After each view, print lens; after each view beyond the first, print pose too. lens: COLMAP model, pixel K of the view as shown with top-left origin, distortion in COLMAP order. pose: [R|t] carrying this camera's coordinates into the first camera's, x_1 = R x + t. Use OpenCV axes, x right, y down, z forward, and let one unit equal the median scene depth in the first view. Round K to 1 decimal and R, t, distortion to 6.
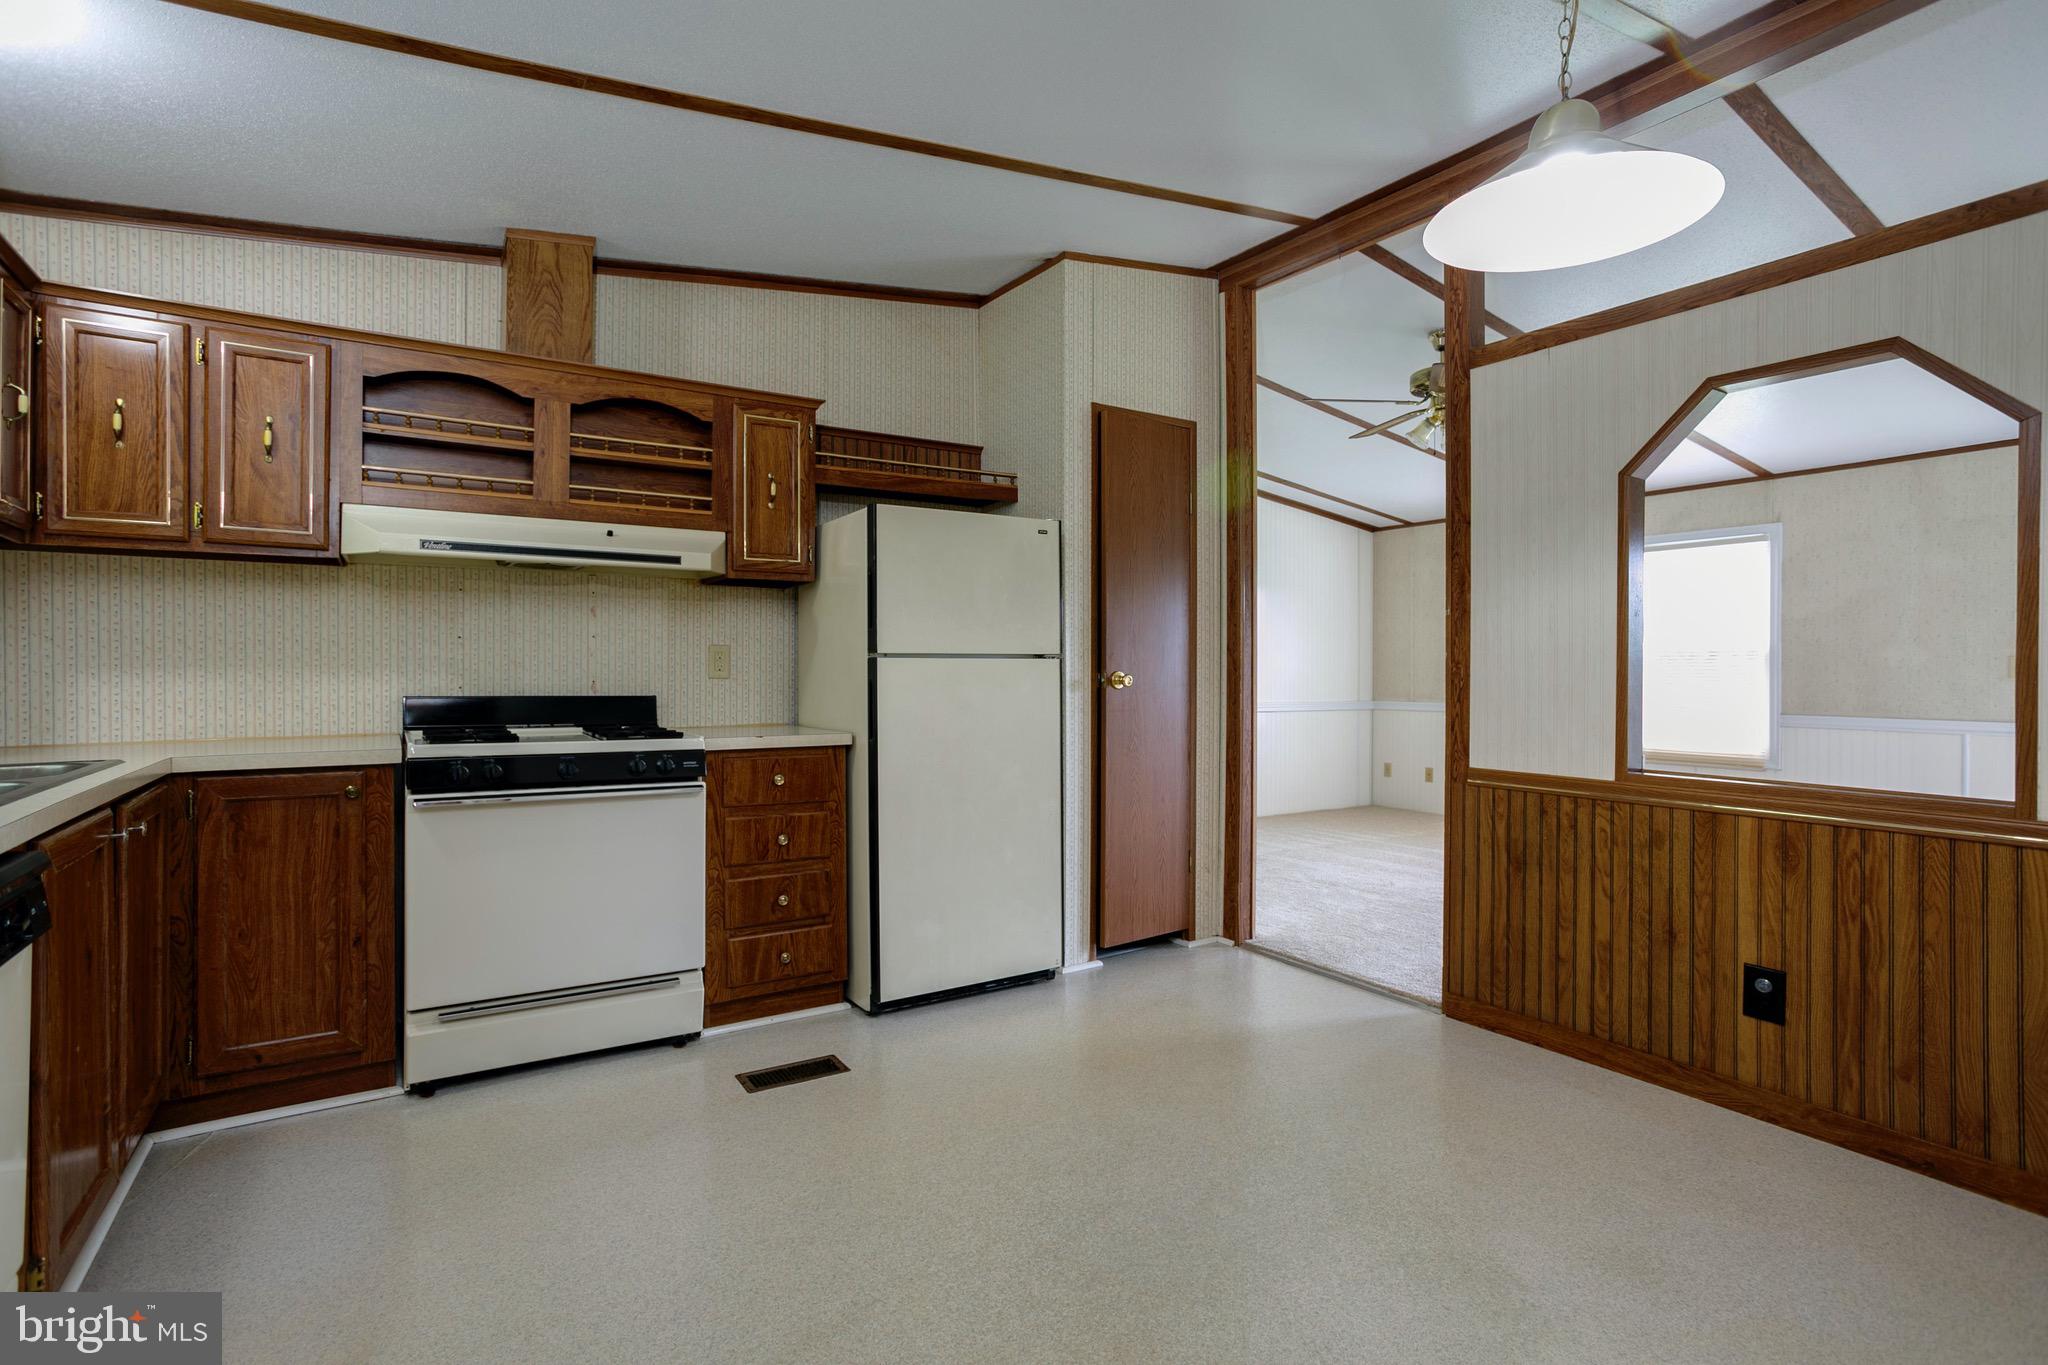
lens RADIAL K [[1014.7, 0, 1020.6], [0, 1014.7, 698.8], [0, 0, 1]] dist [-0.010192, 0.003336]
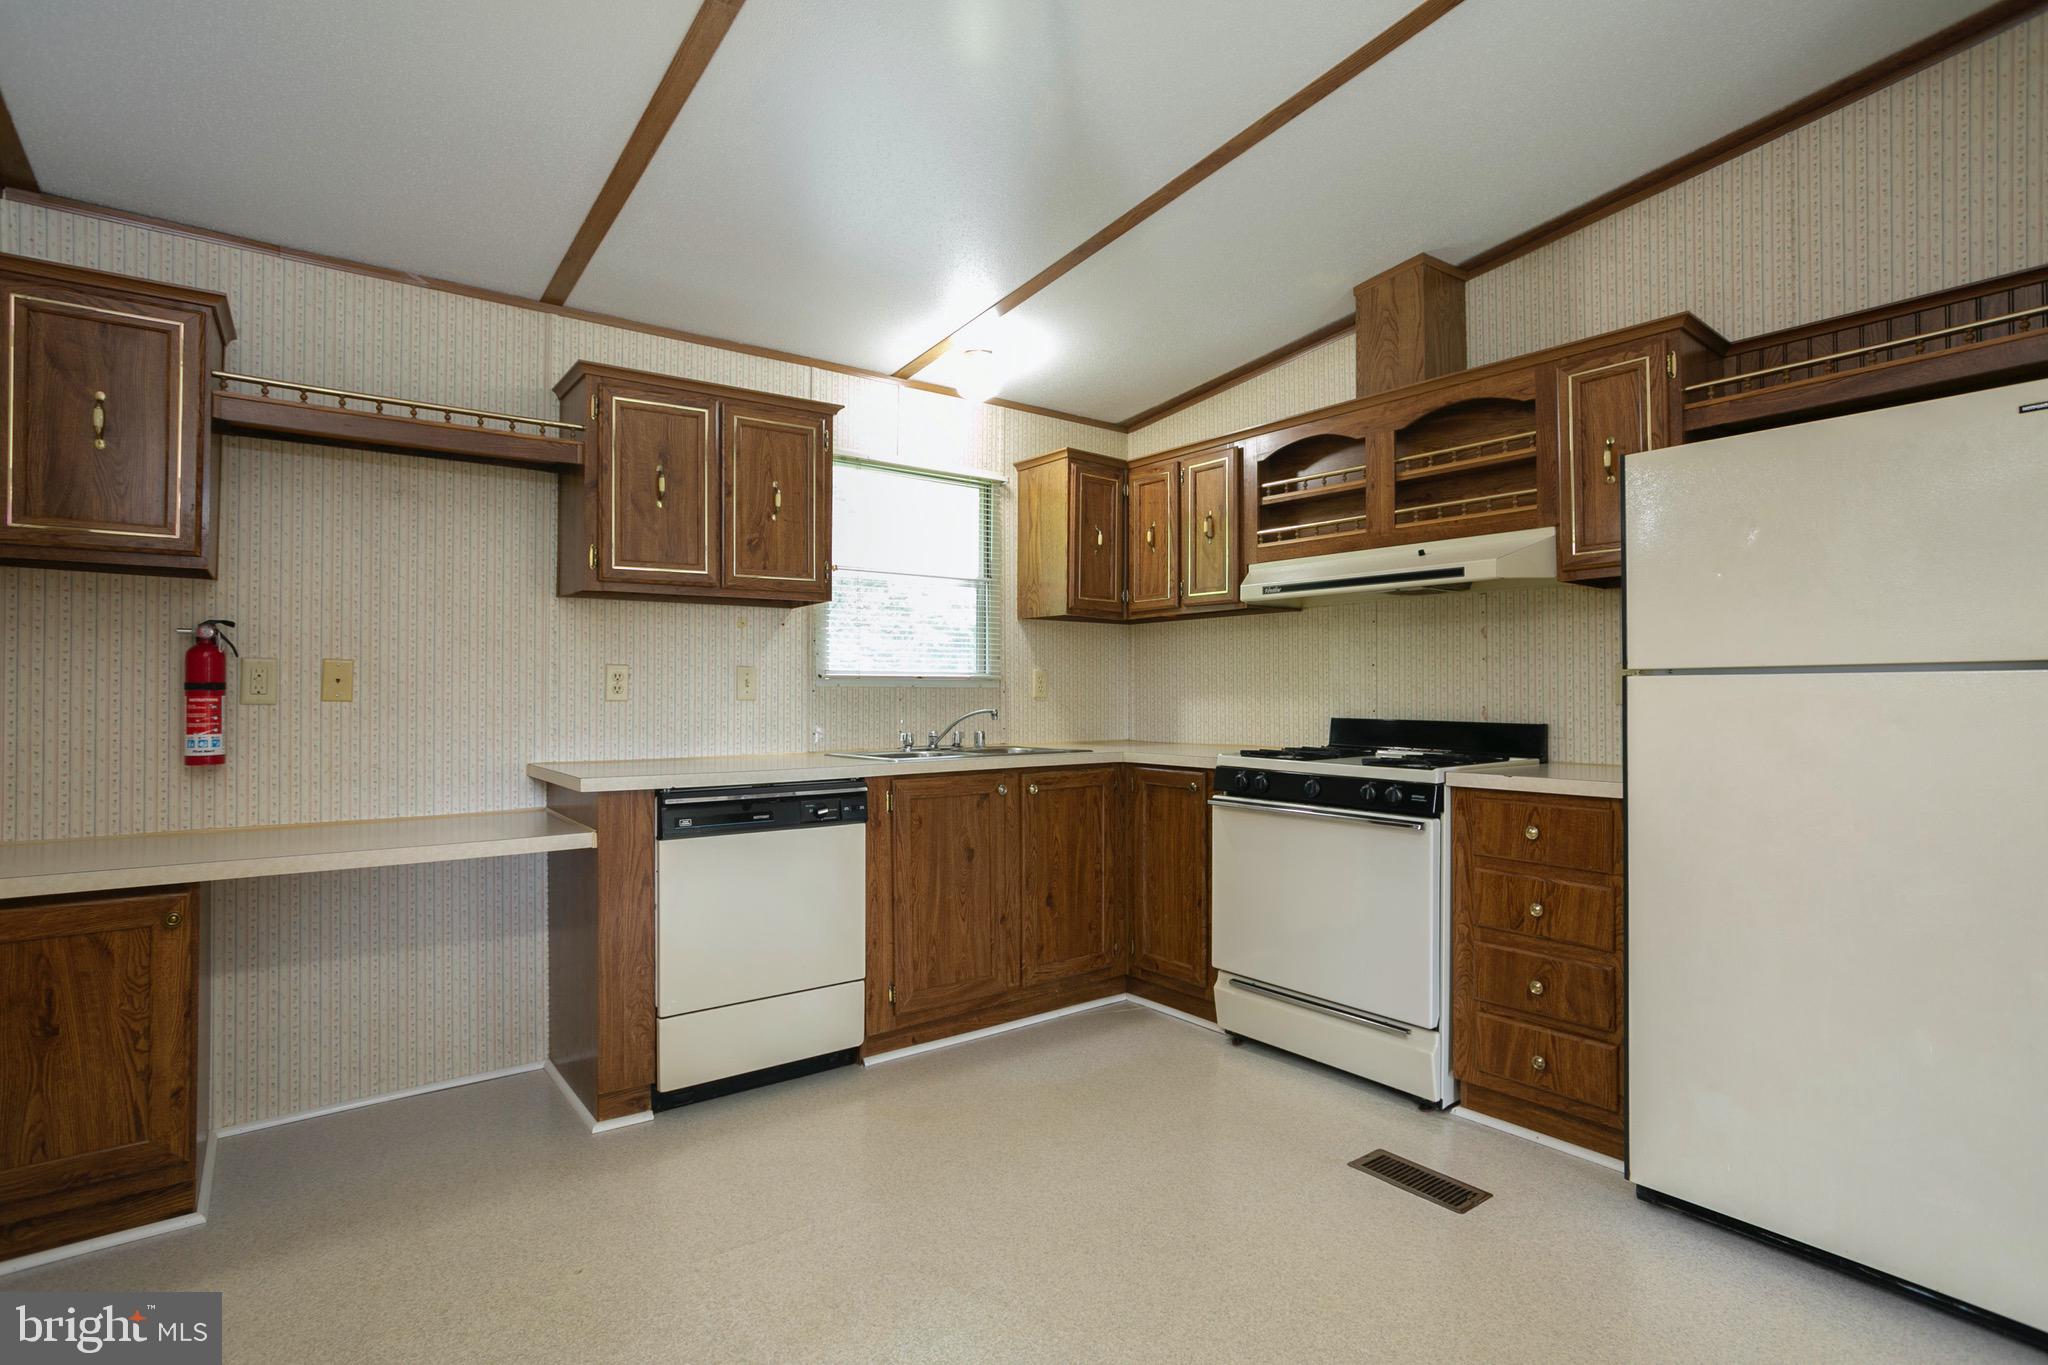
lens RADIAL K [[1014.7, 0, 1028.8], [0, 1014.7, 697.0], [0, 0, 1]] dist [-0.010192, 0.003336]
pose [[0.092926, 0.000310, -0.995673, 0.517902], [-0.027801, 0.999611, -0.002283, -0.013596], [0.995285, 0.027893, 0.092898, 0.540279]]
